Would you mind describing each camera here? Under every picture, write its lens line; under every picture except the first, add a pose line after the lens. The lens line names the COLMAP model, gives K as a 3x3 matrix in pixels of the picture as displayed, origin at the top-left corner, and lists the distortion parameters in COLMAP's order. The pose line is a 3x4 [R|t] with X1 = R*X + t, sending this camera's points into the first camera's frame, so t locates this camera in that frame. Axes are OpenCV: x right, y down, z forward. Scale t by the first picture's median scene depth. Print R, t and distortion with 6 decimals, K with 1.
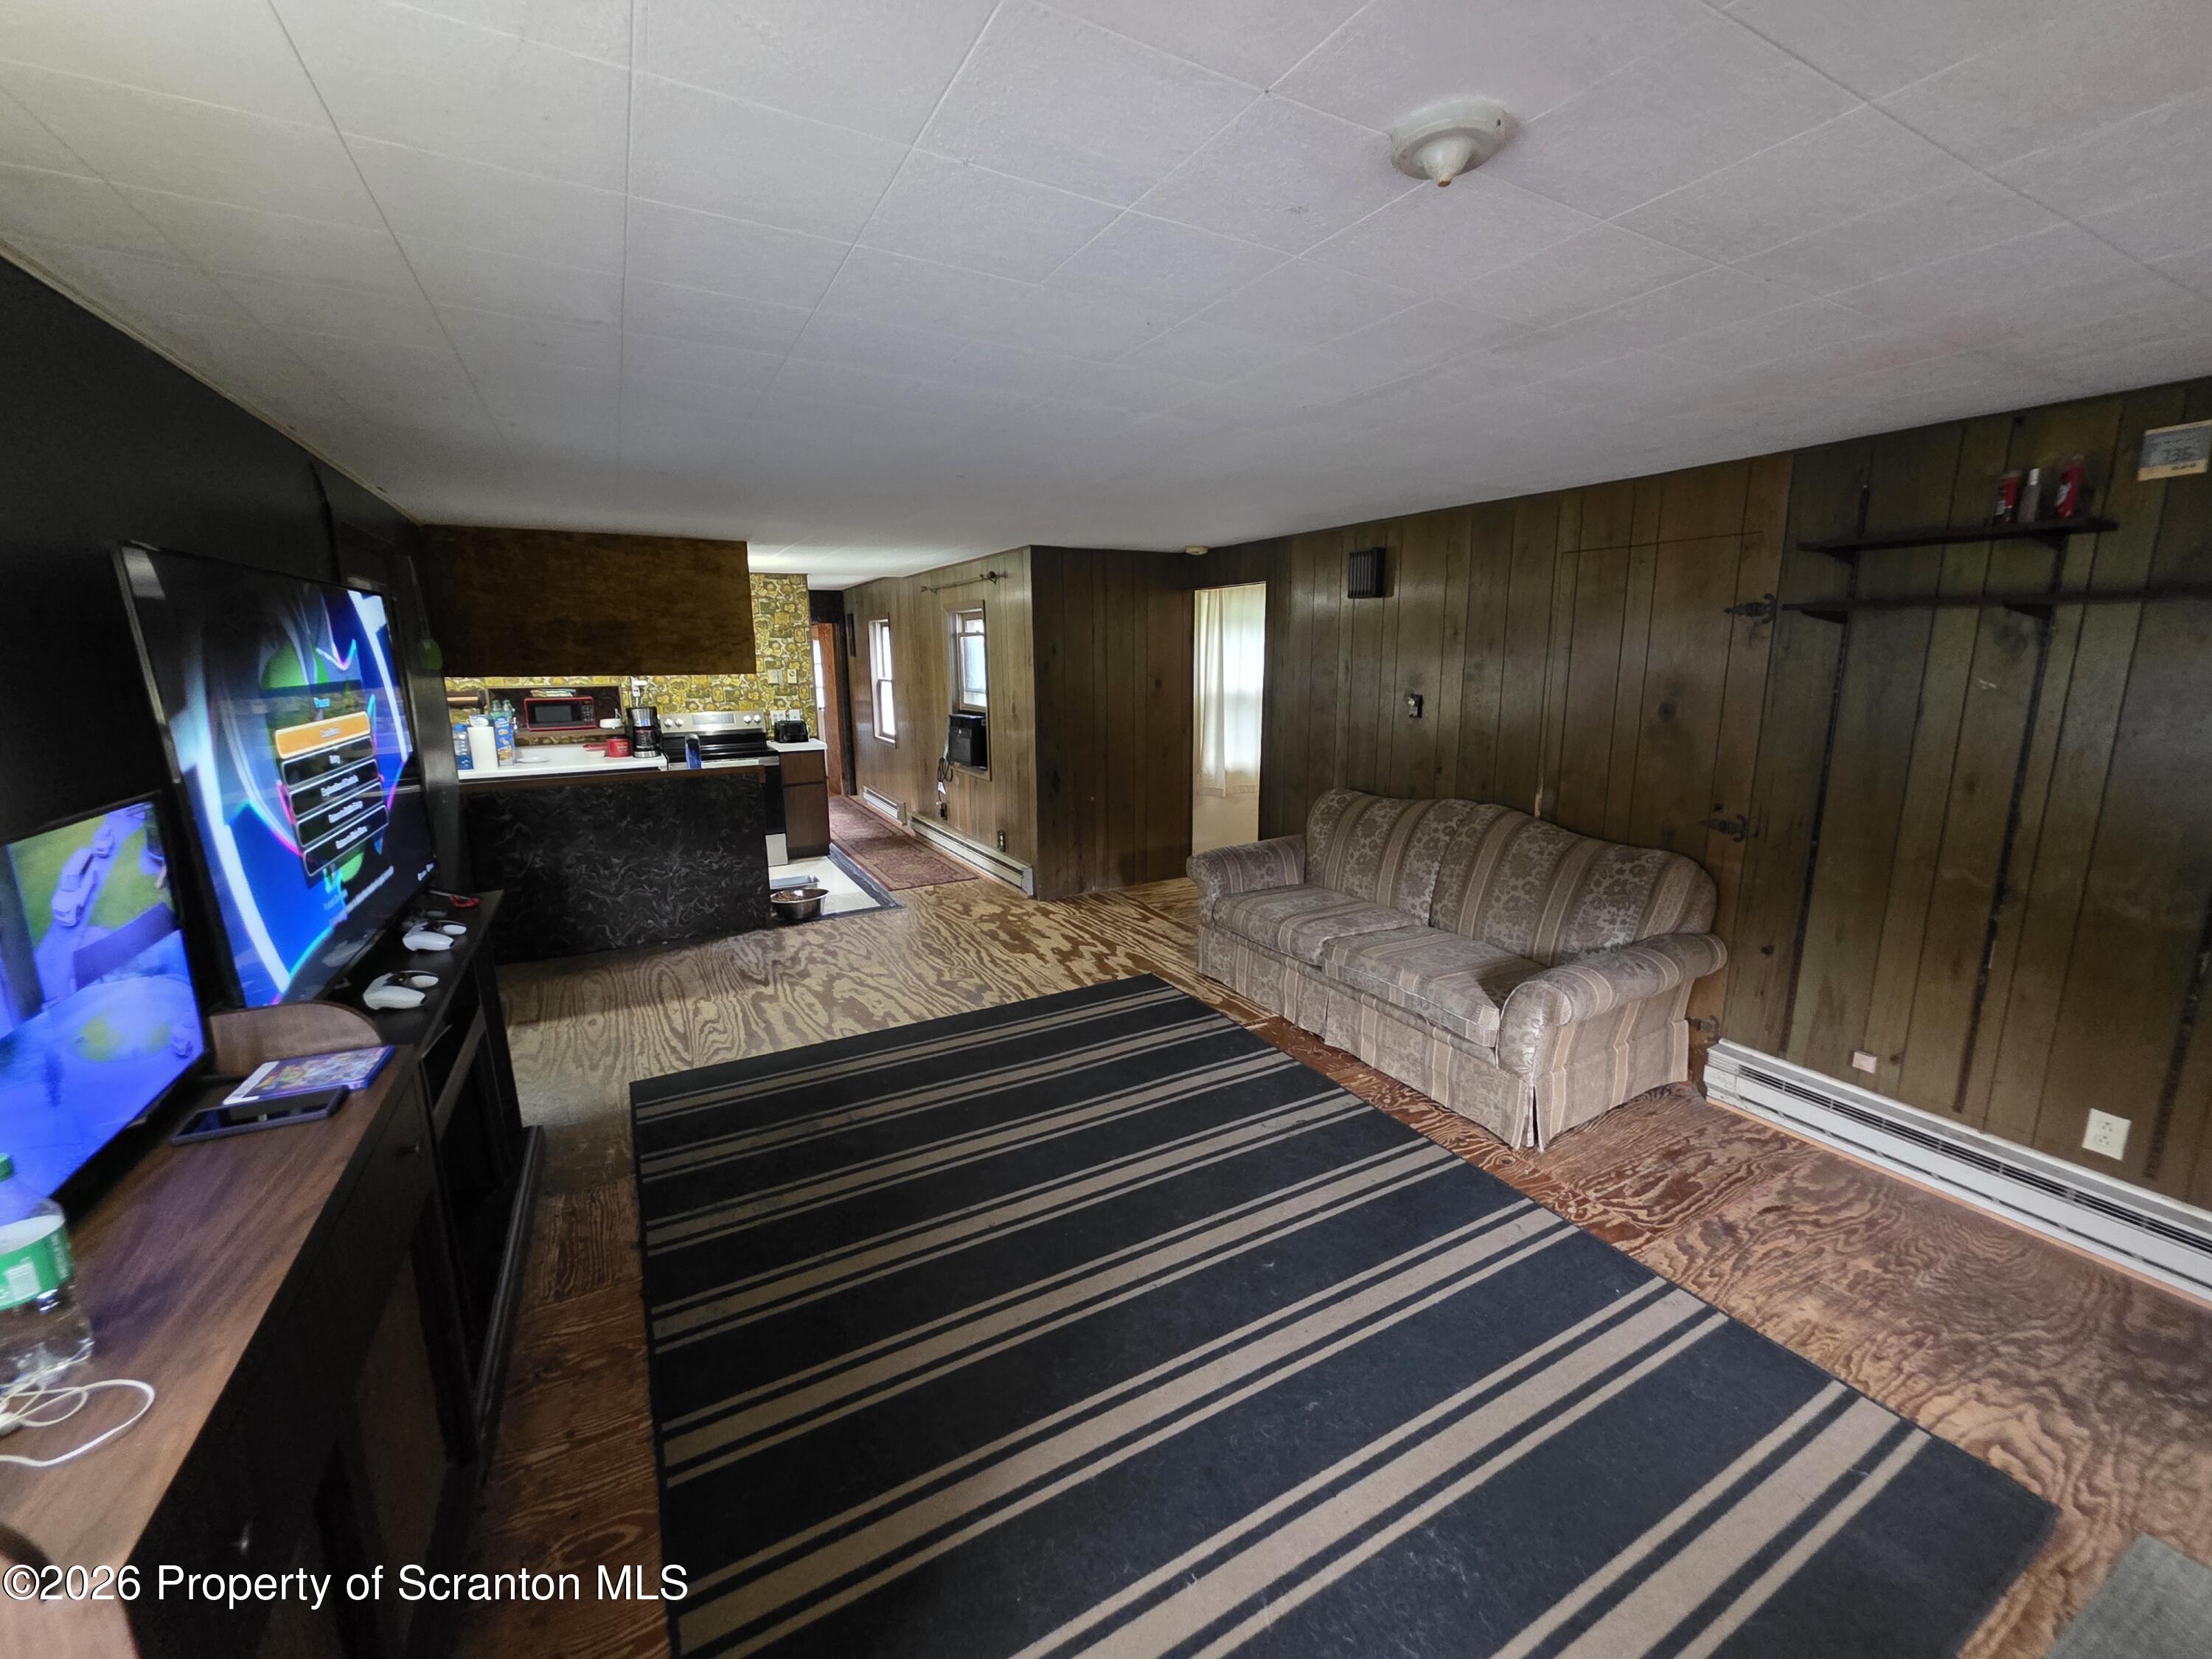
lens RADIAL K [[887.8, 0, 1112.8], [0, 887.8, 830.0], [0, 0, 1]] dist [0.002258, 0.000026]
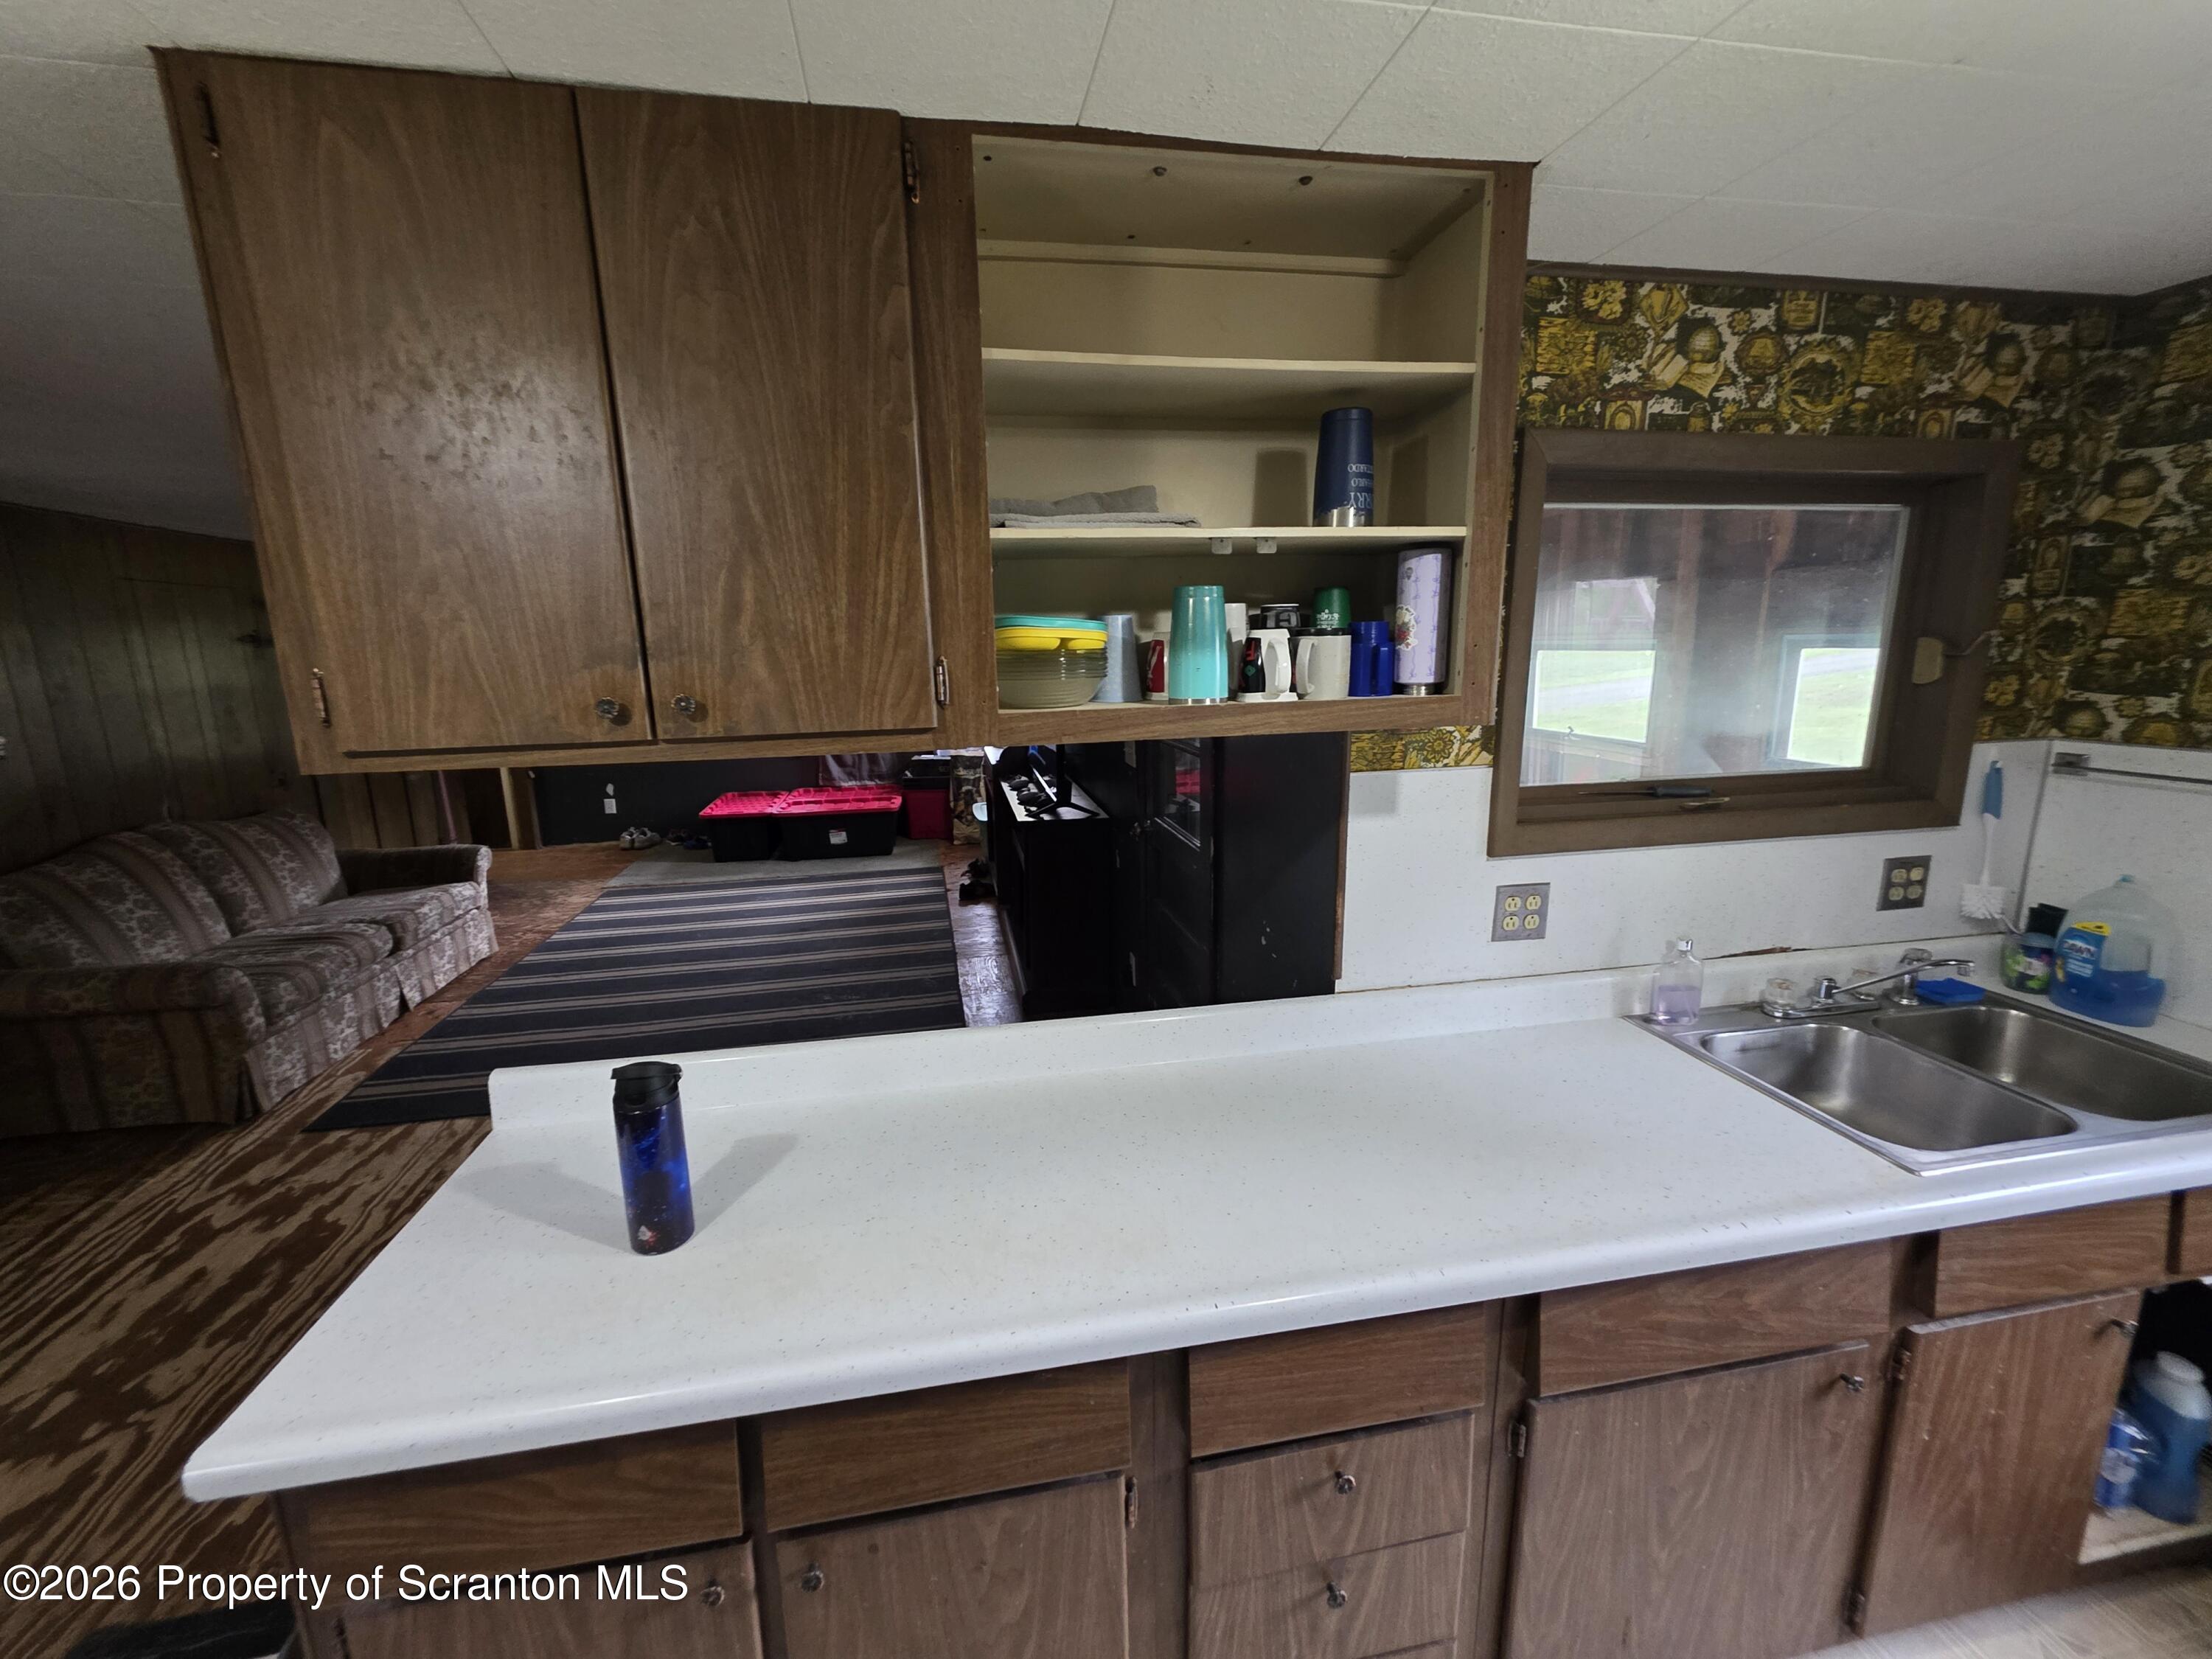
lens RADIAL K [[887.8, 0, 1092.4], [0, 887.8, 826.2], [0, 0, 1]] dist [0.002258, 0.000026]
pose [[-0.949251, -0.037952, 0.312220, -0.770616], [0.088085, 0.920887, 0.379748, -0.274113], [-0.301931, 0.387978, -0.870810, 1.360968]]
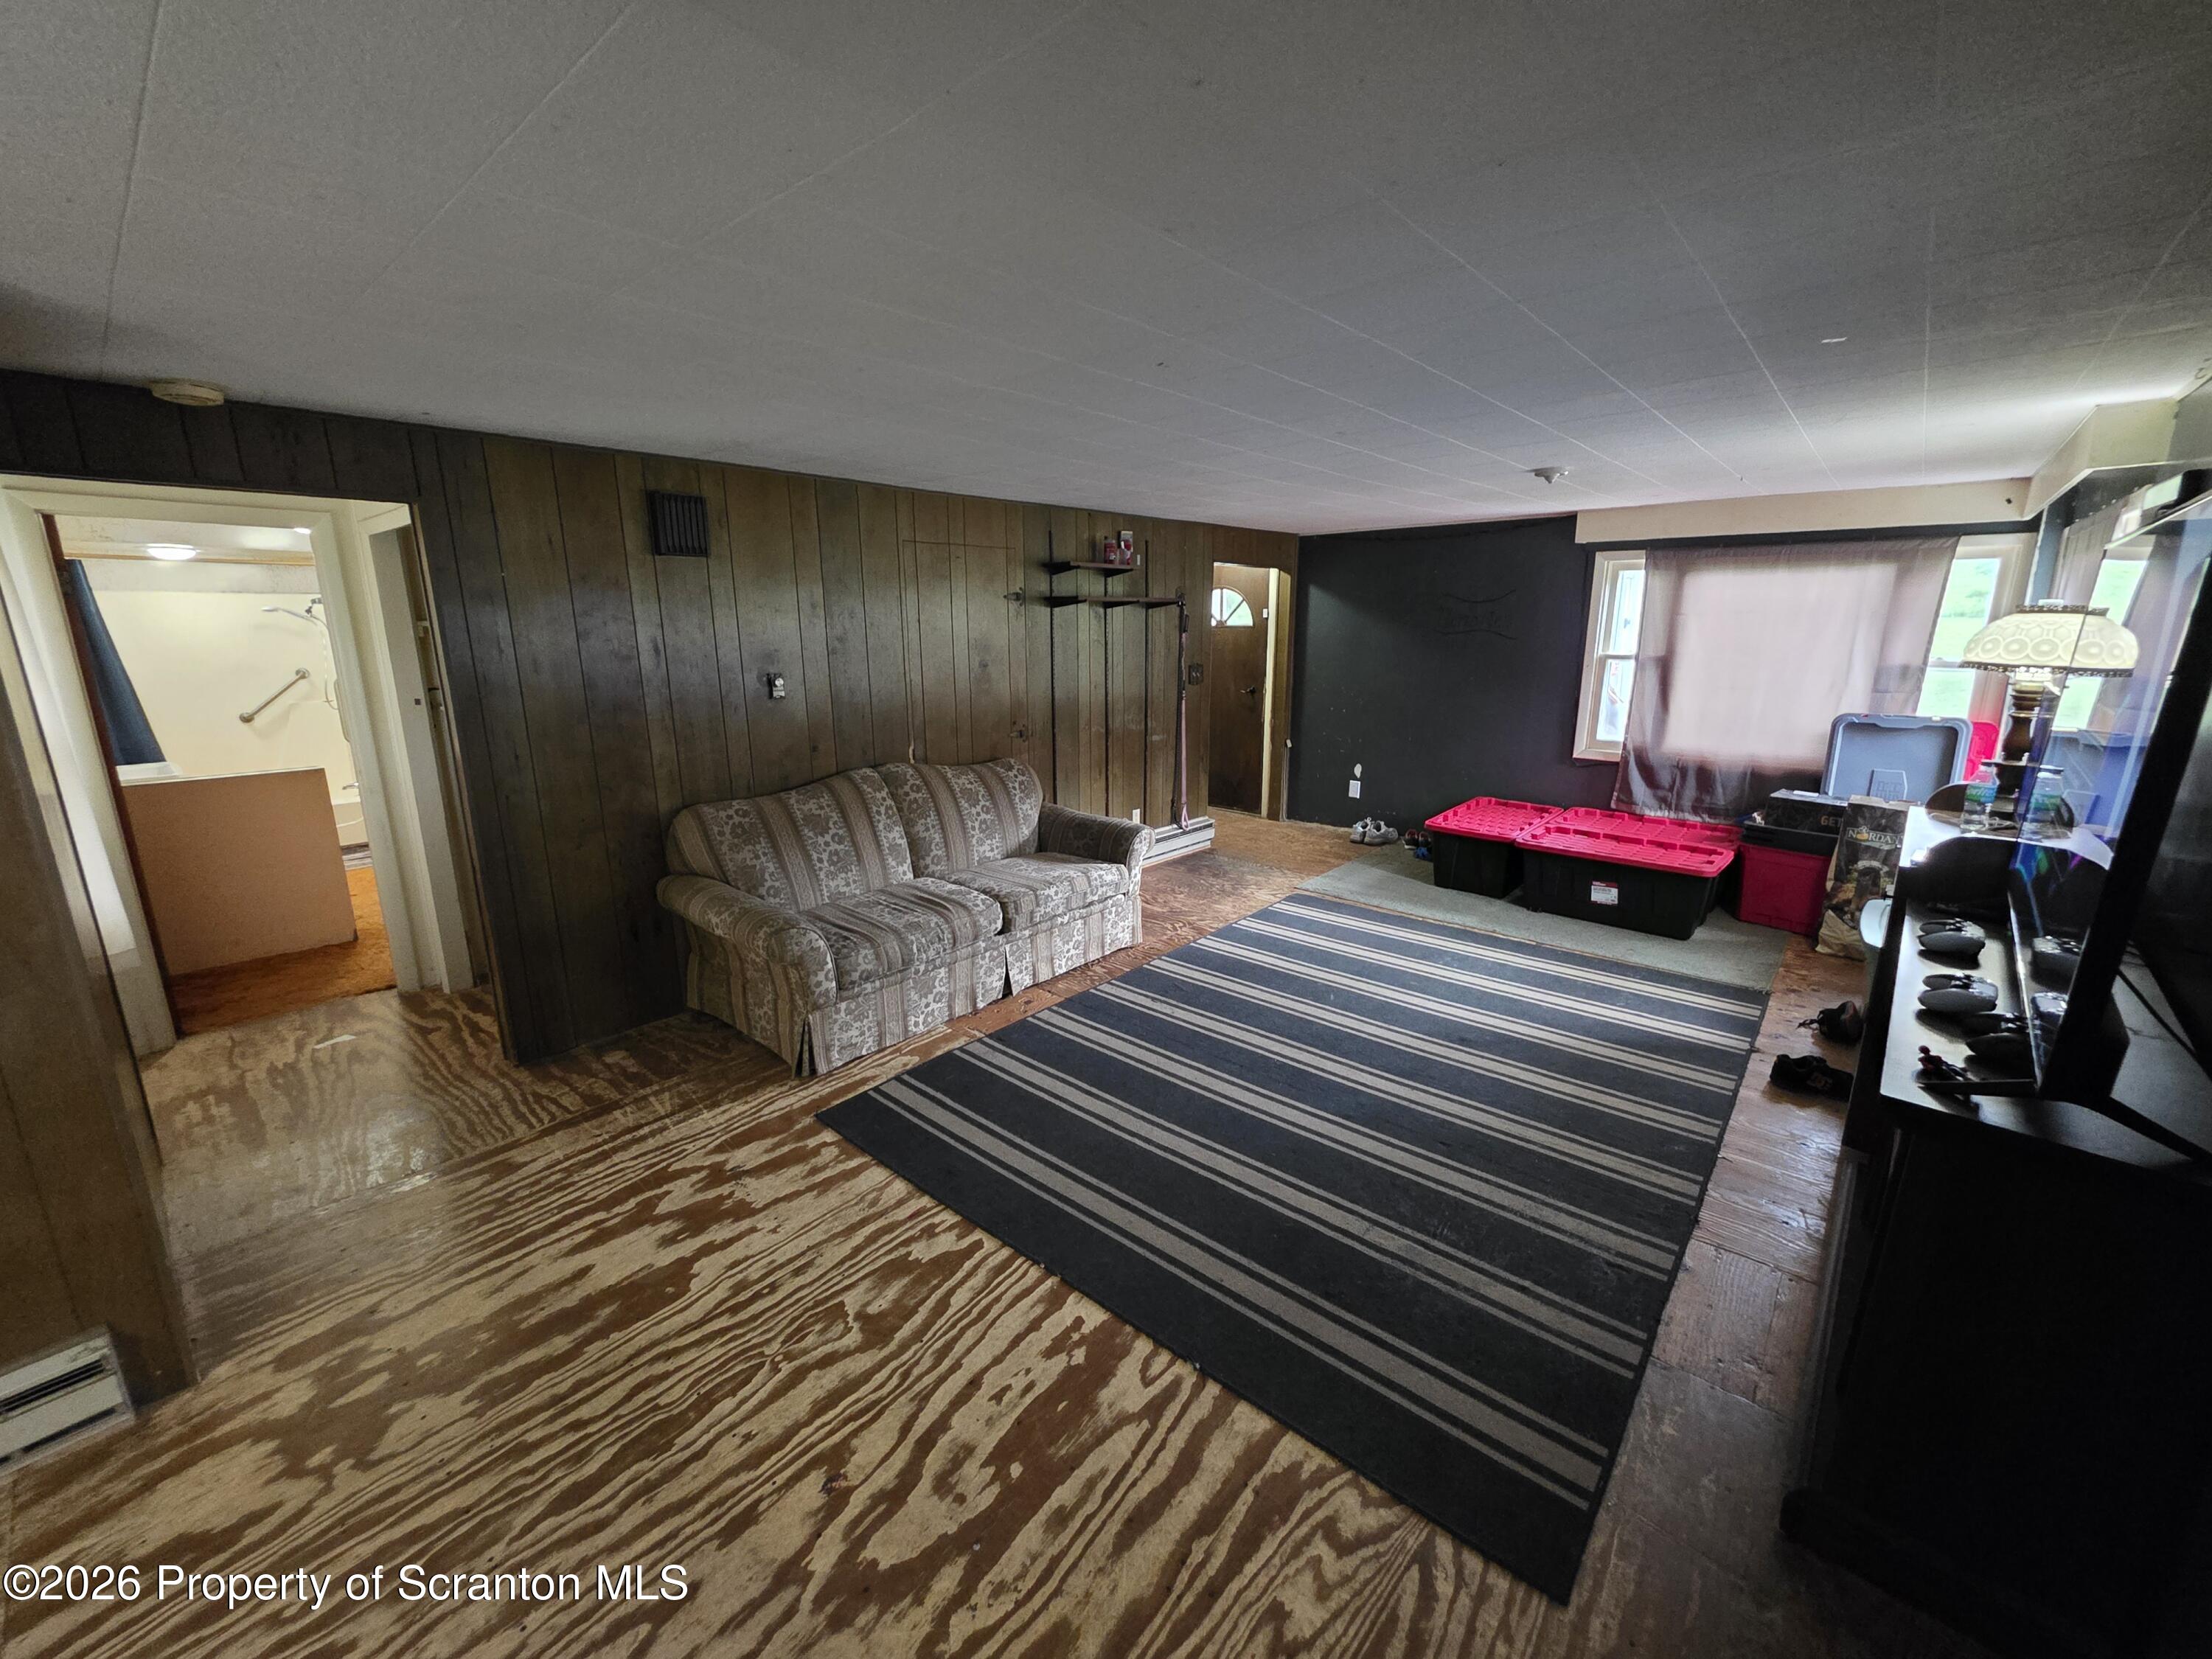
lens RADIAL K [[887.8, 0, 1112.3], [0, 887.8, 828.6], [0, 0, 1]] dist [0.002258, 0.000026]
pose [[-0.339794, -0.210016, 0.916751, -0.610500], [0.193573, 0.938263, 0.286692, -0.190701], [-0.920364, 0.274875, -0.278163, 0.945693]]
